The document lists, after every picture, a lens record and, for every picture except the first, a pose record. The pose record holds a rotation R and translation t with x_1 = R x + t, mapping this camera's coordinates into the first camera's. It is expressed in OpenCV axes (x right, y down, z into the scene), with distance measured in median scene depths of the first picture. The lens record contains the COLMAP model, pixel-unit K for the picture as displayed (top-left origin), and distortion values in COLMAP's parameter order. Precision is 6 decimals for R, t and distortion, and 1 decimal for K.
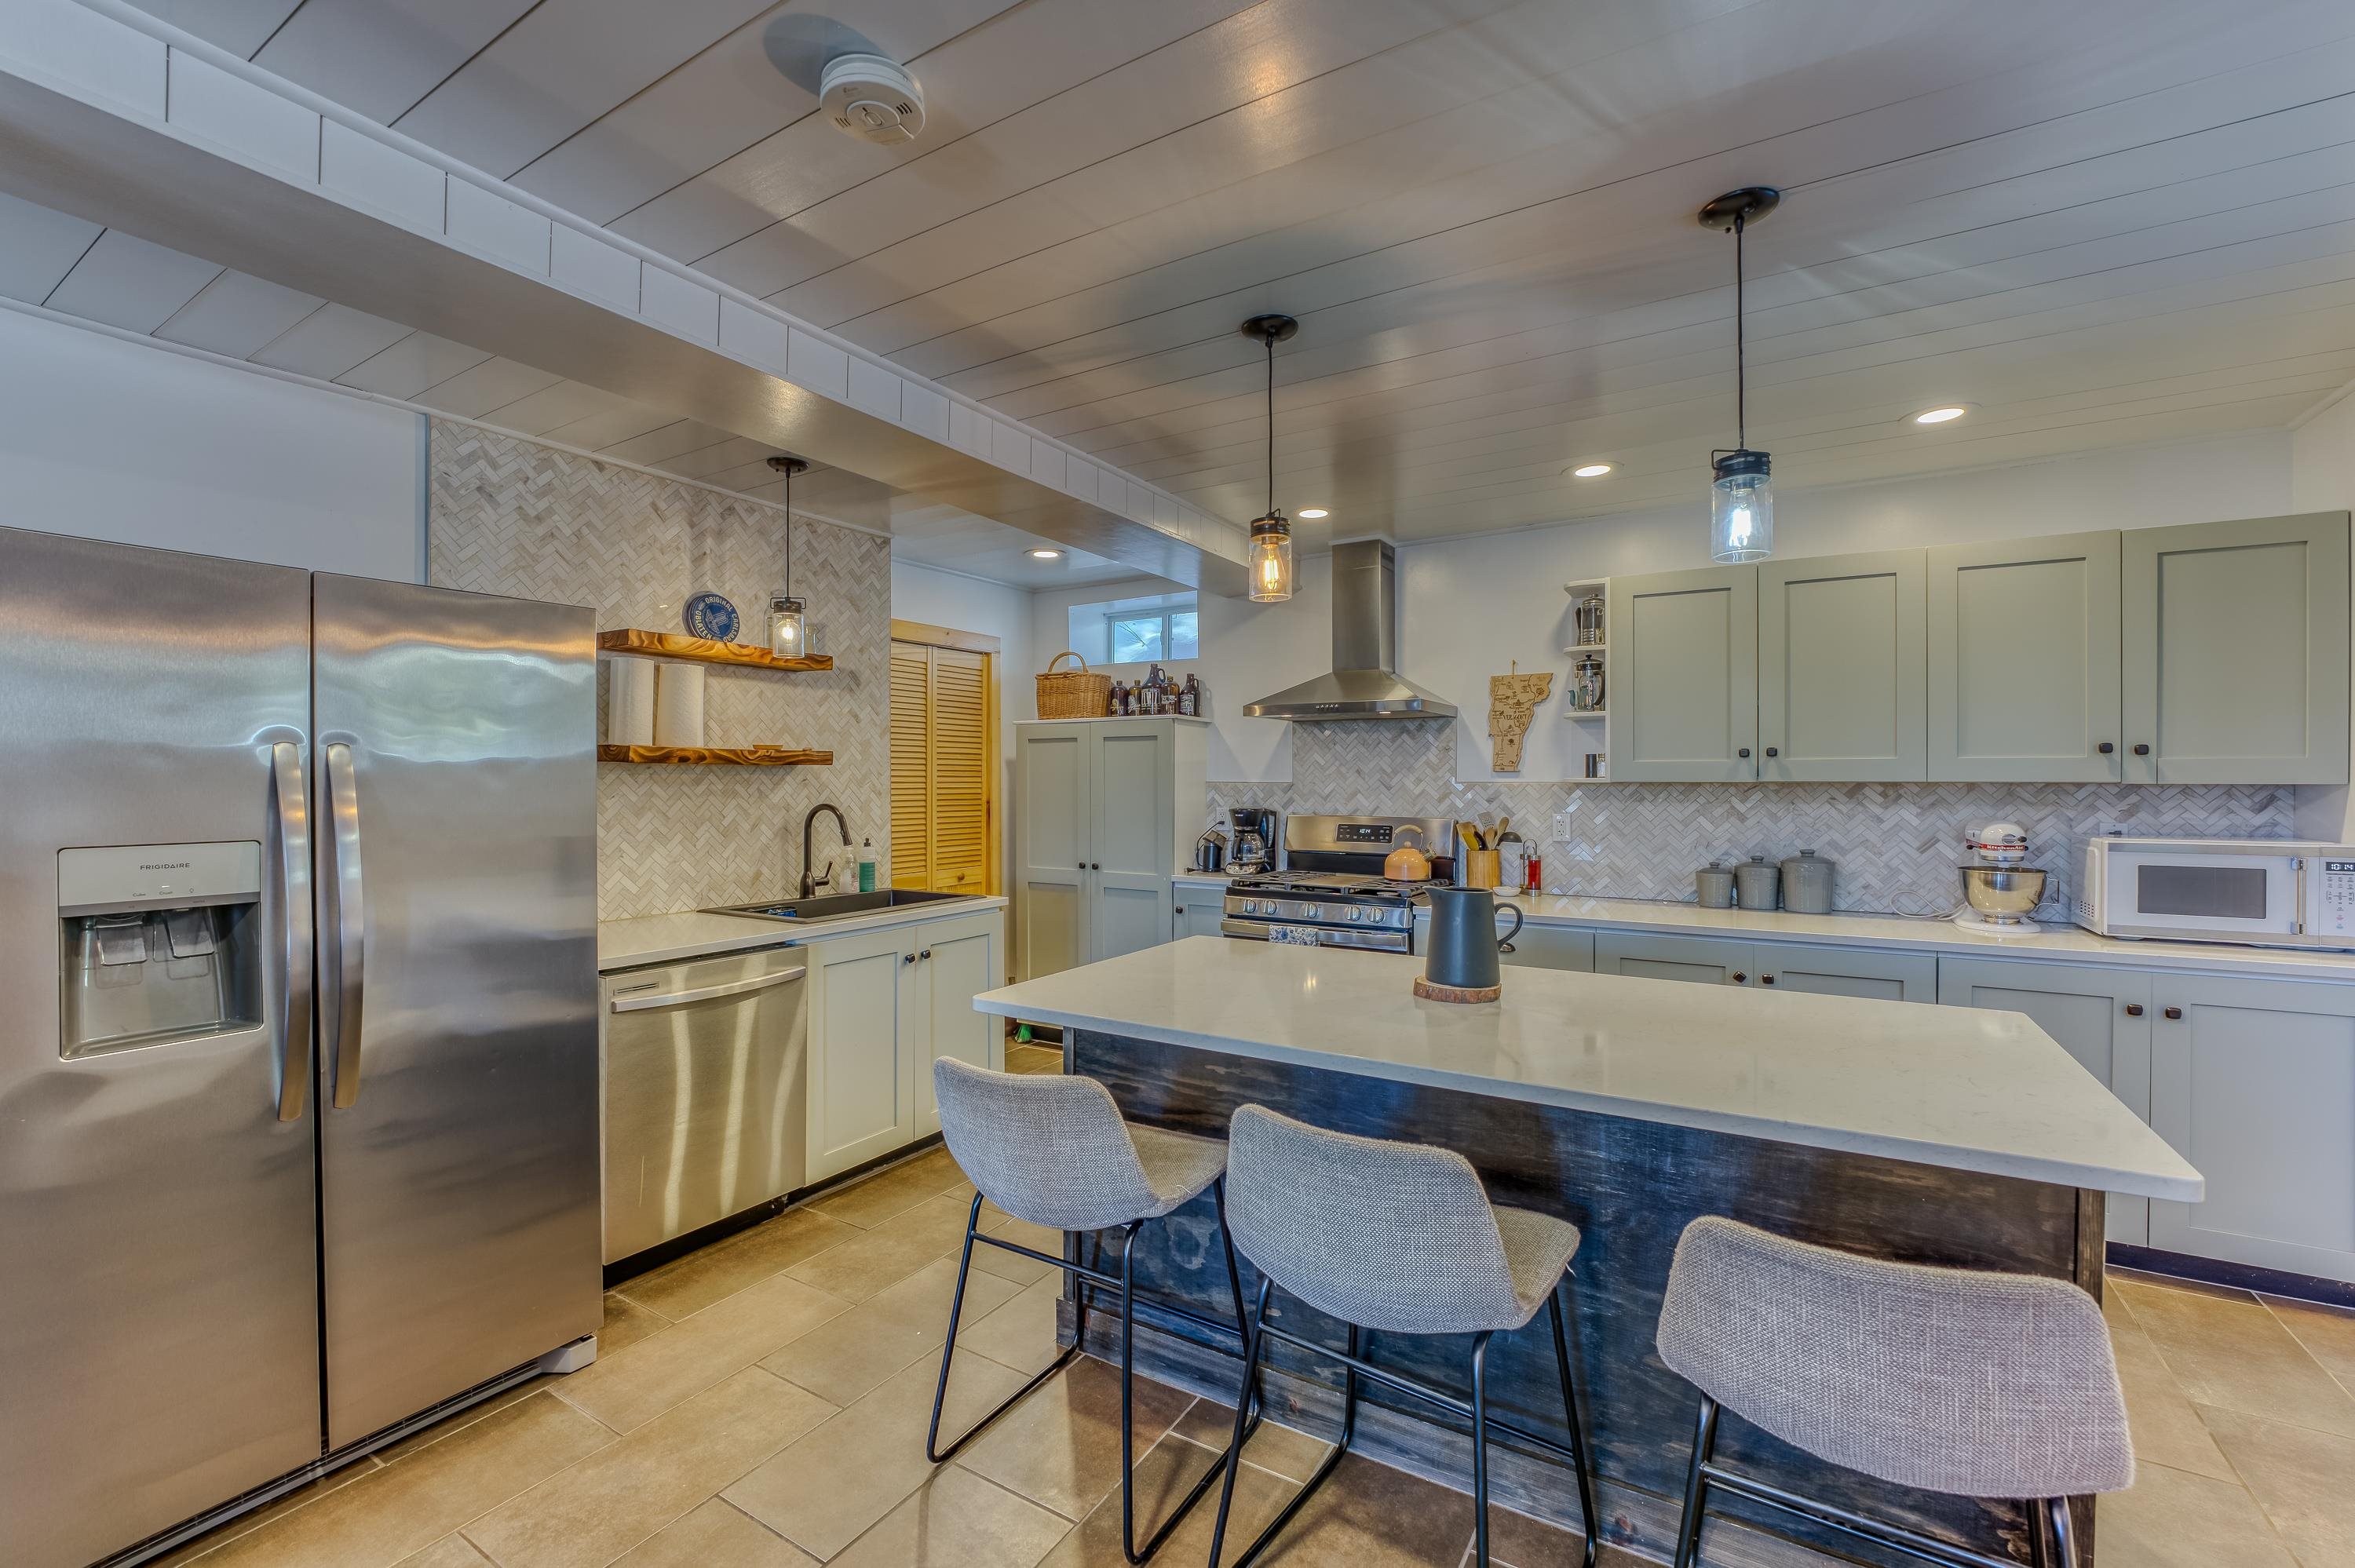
lens RADIAL K [[973.0, 0, 1102.5], [0, 973.0, 783.6], [0, 0, 1]] dist [-0.015183, -0.000350]
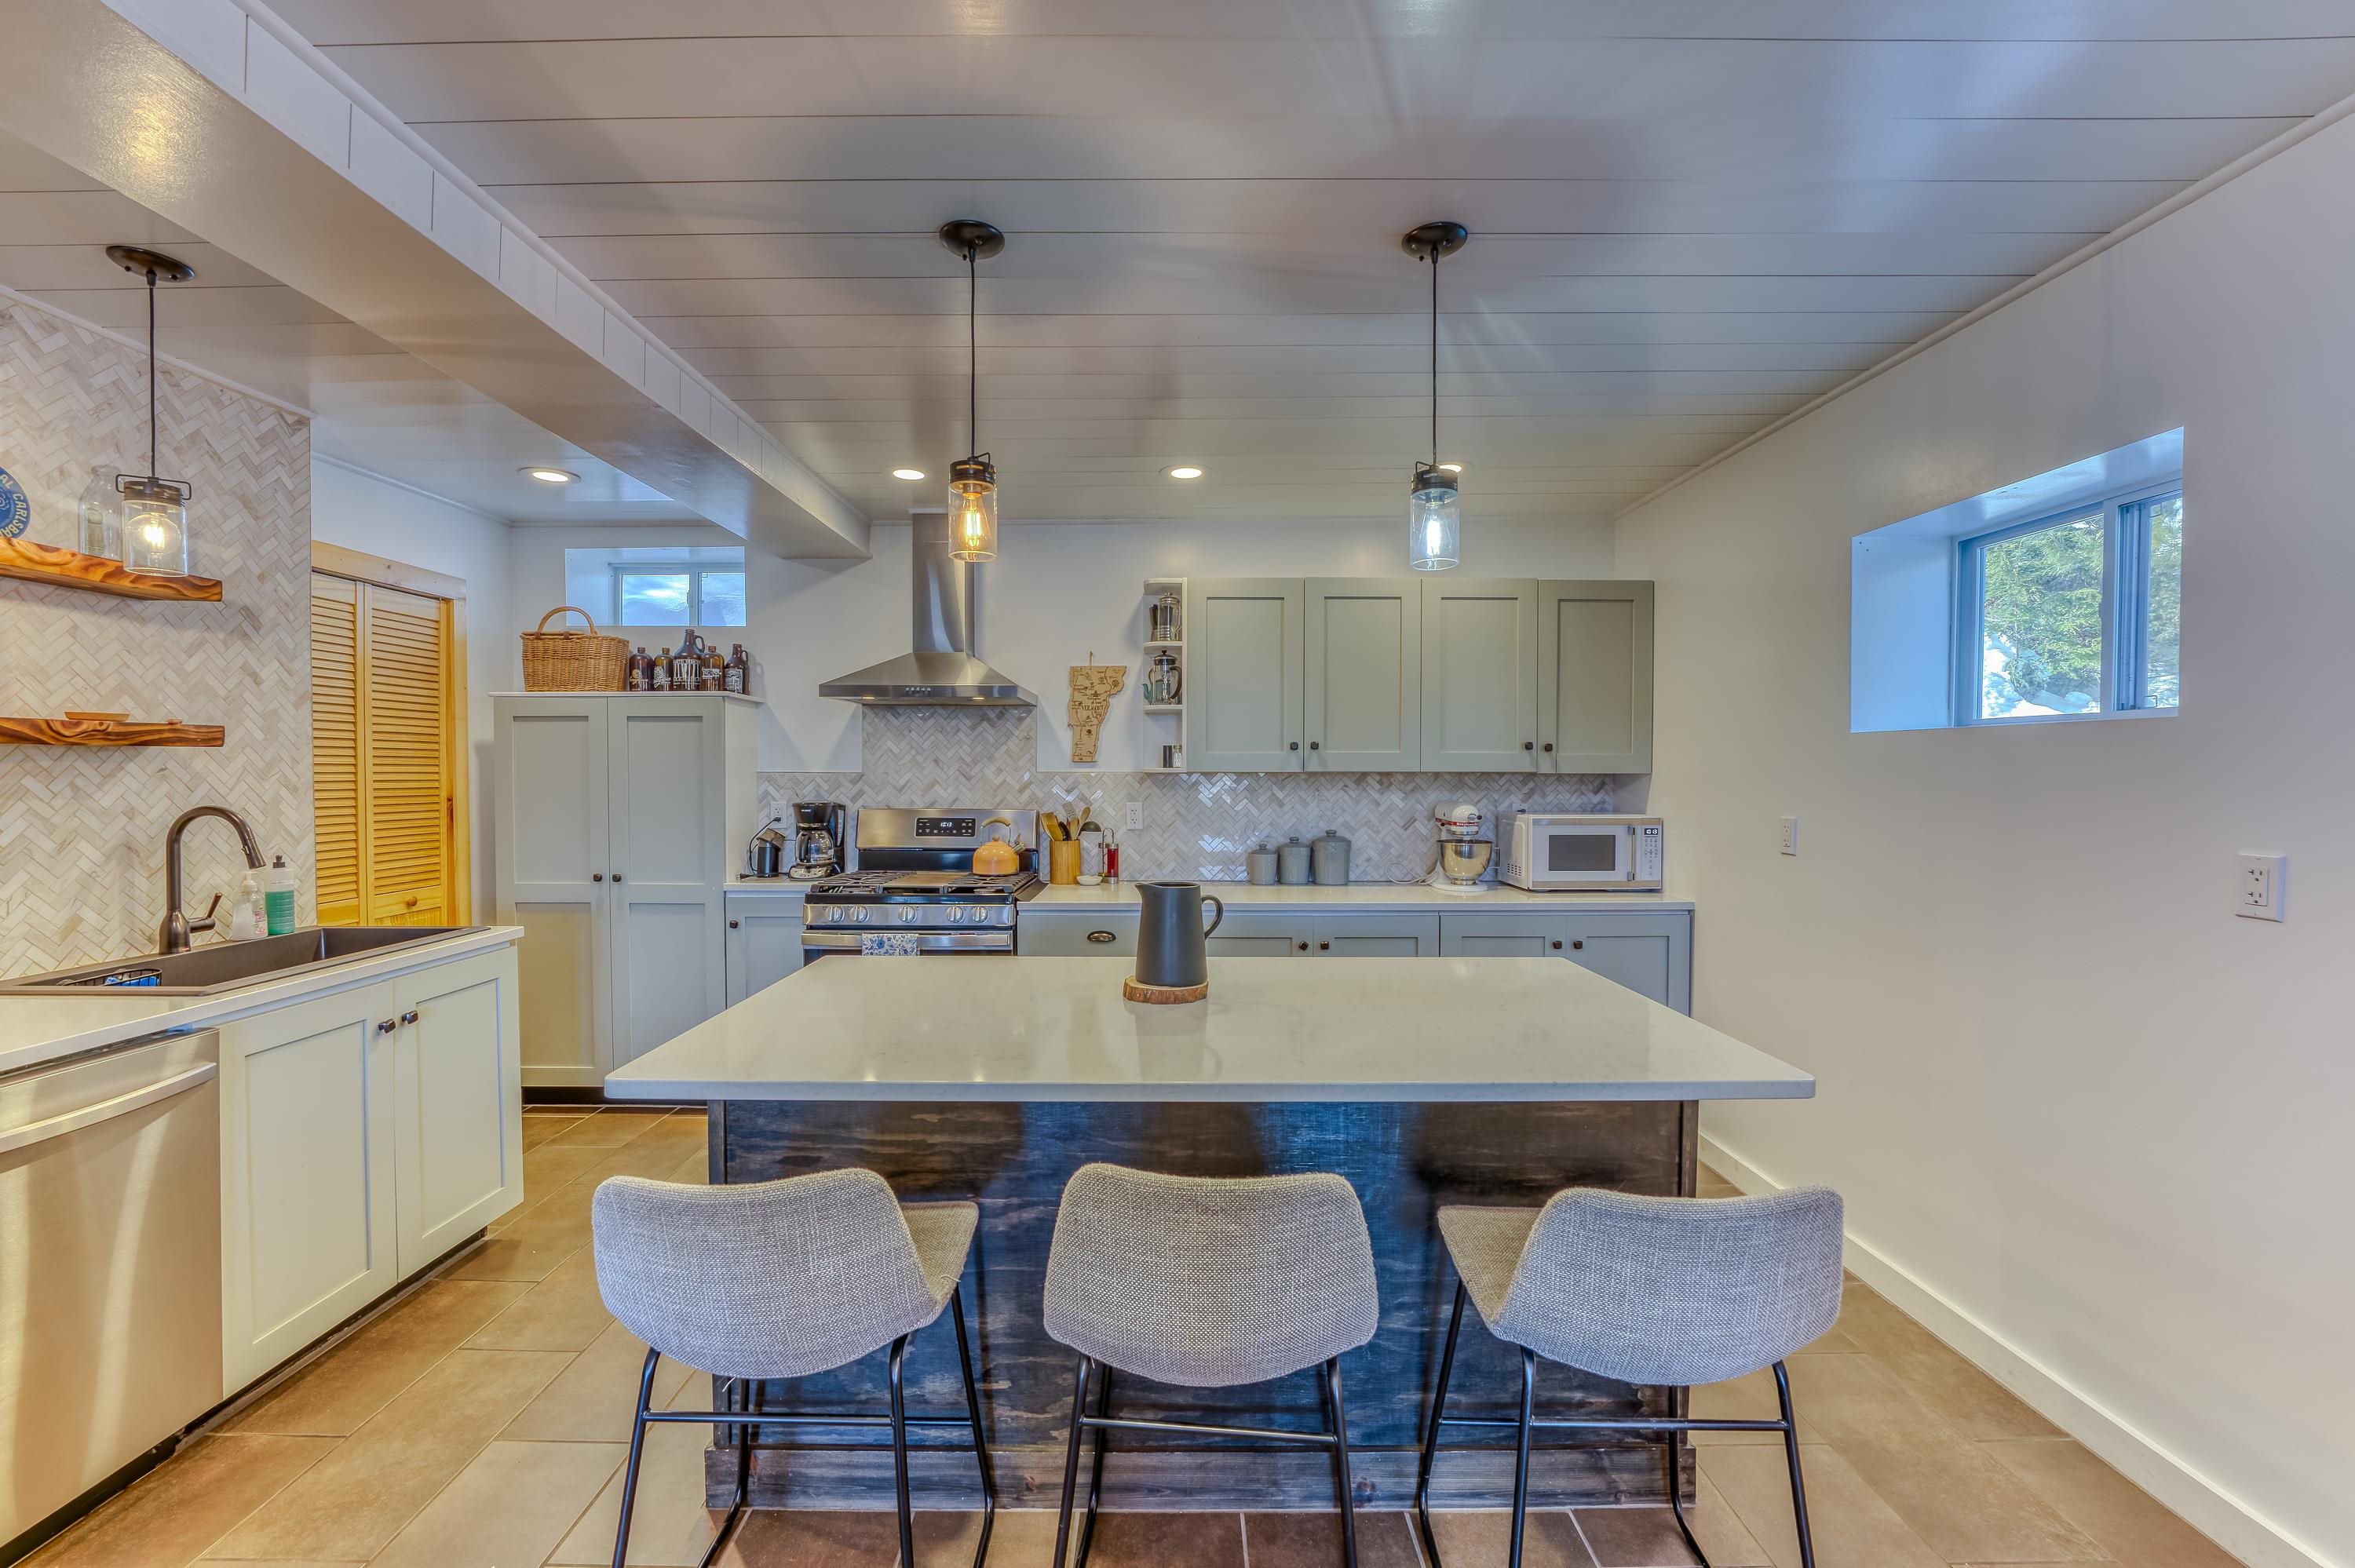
lens RADIAL K [[1000.5, 0, 1125.9], [0, 1000.5, 791.1], [0, 0, 1]] dist [-0.026209, 0.006200]
pose [[0.848887, -0.010462, 0.528471, -0.114712], [0.001219, 0.999840, 0.017835, -0.000340], [-0.528573, -0.014495, 0.848764, 0.116942]]
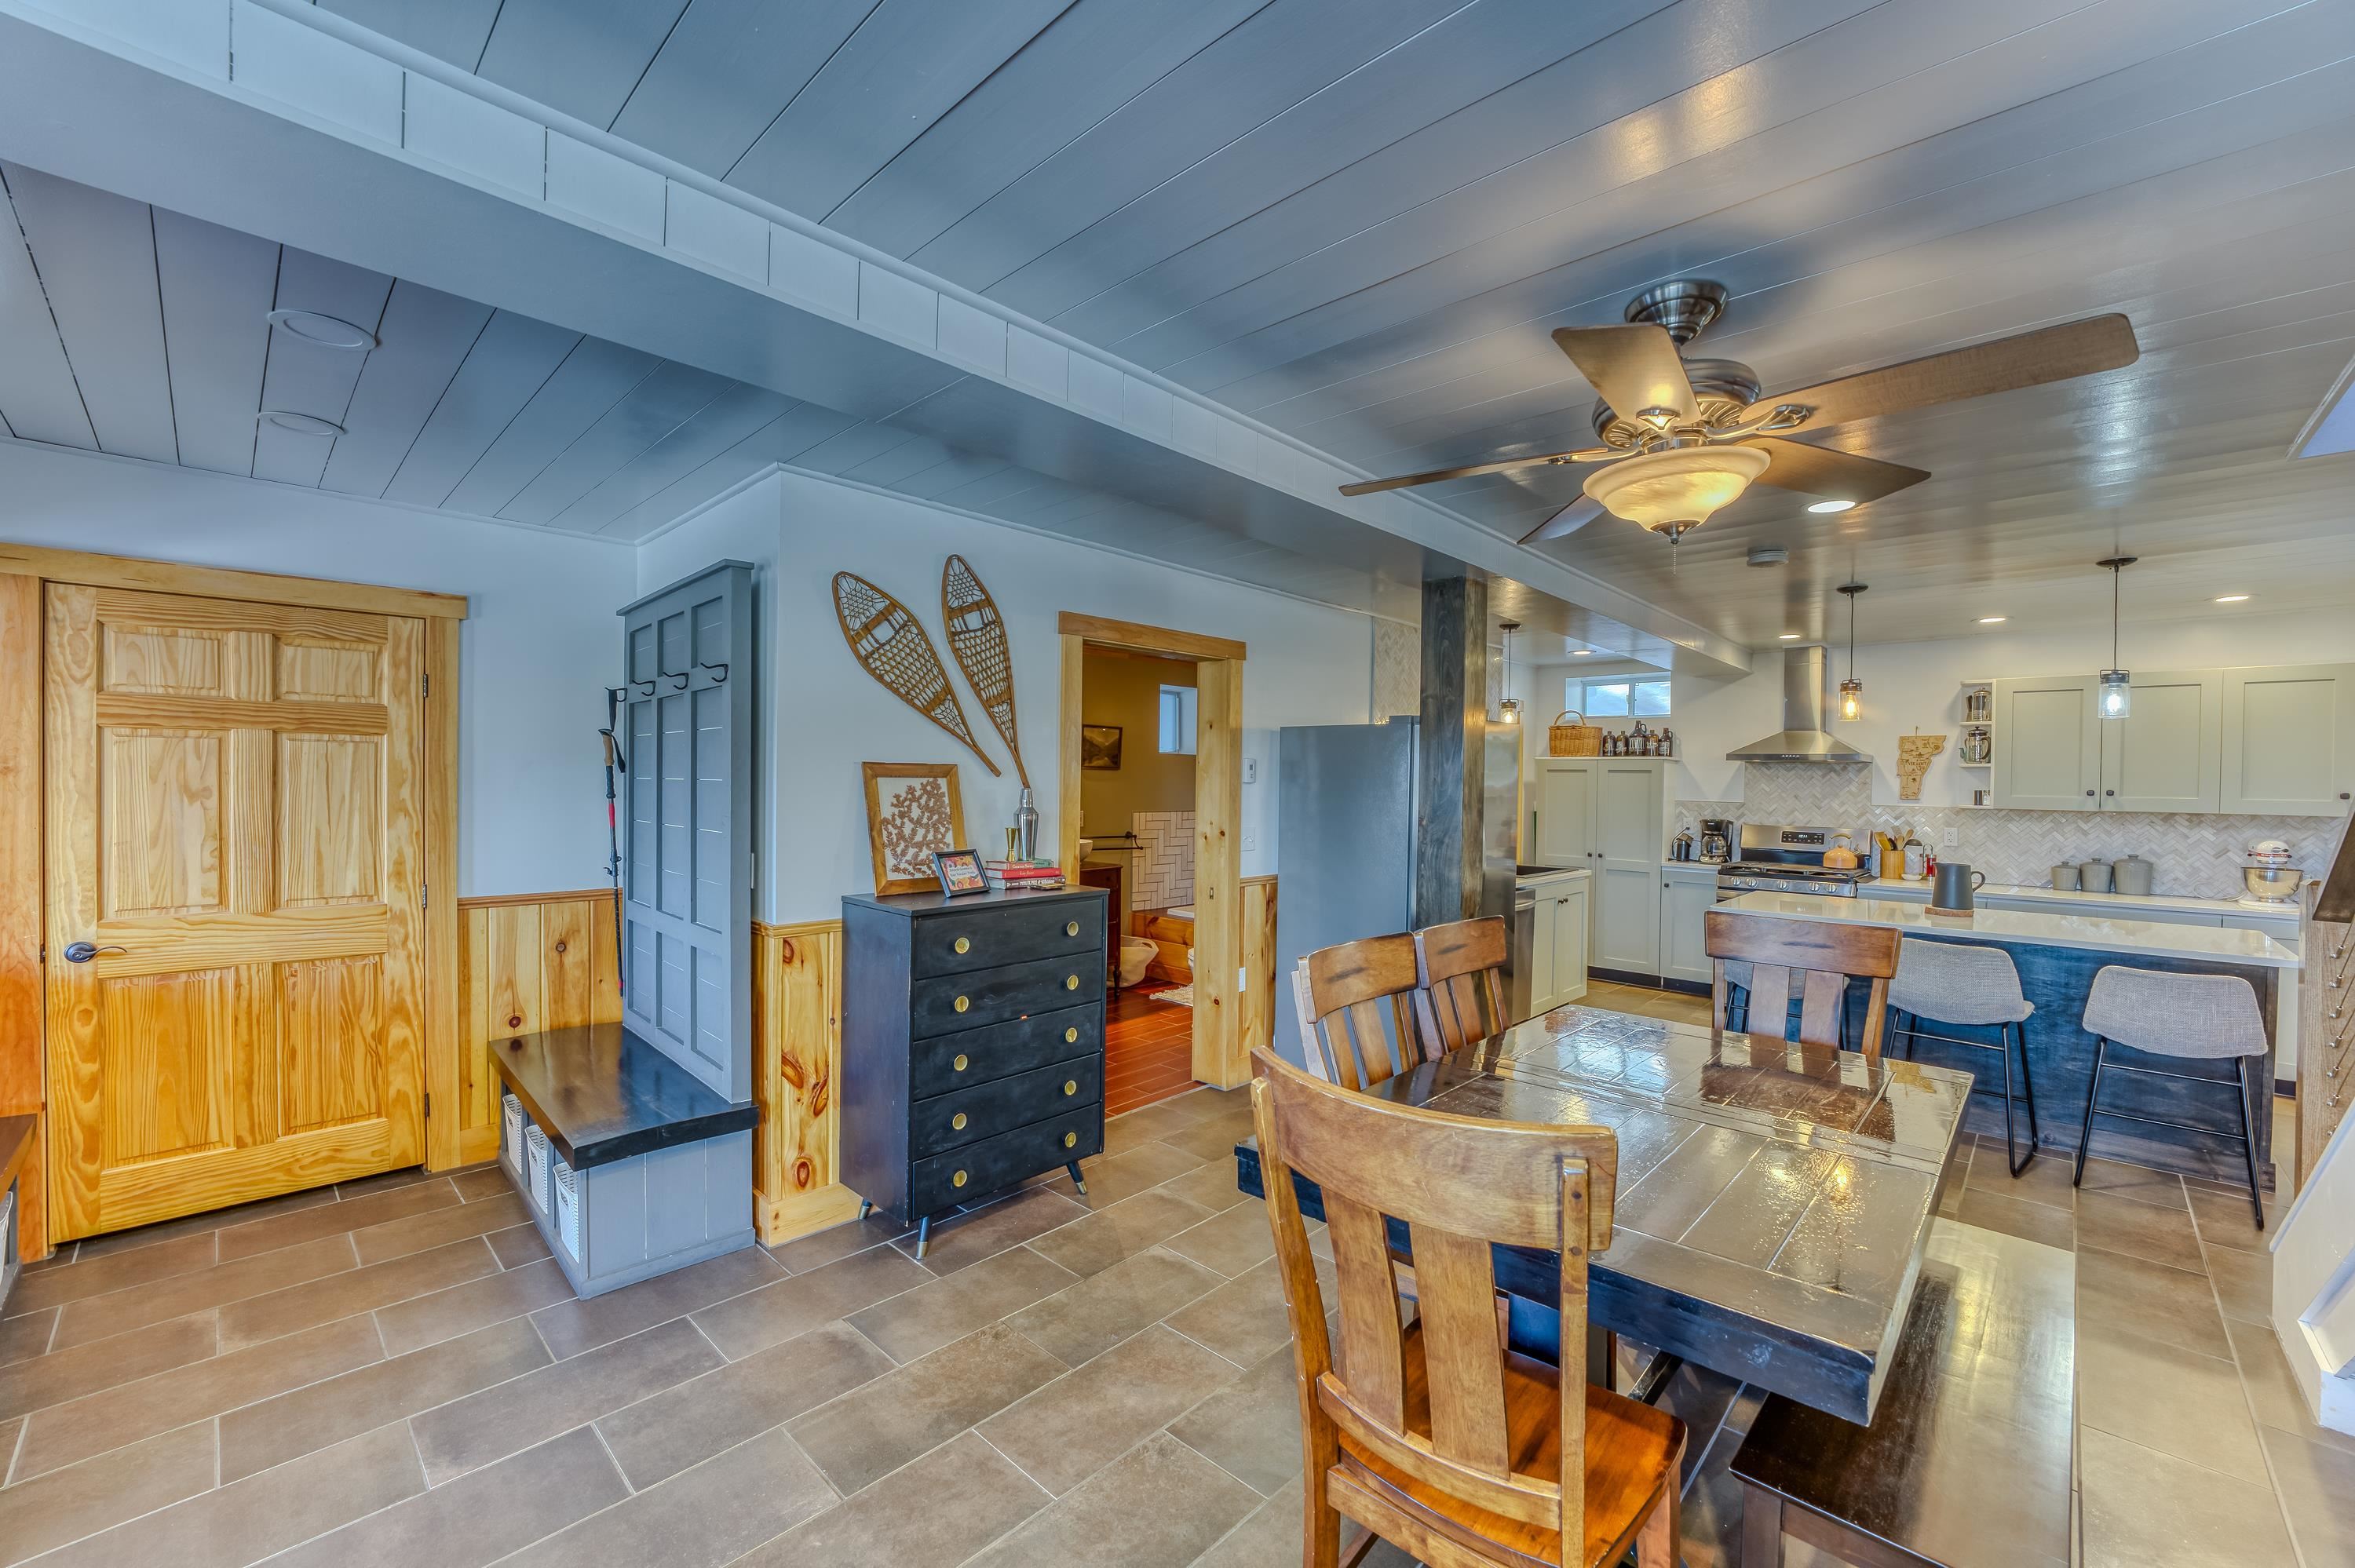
lens RADIAL K [[932.4, 0, 1172.6], [0, 932.4, 787.2], [0, 0, 1]] dist [-0.033516, 0.006421]
pose [[0.985125, 0.016470, -0.171050, -0.576701], [-0.015459, 0.999854, 0.007242, -0.028607], [0.171144, -0.004490, 0.985236, -0.739317]]
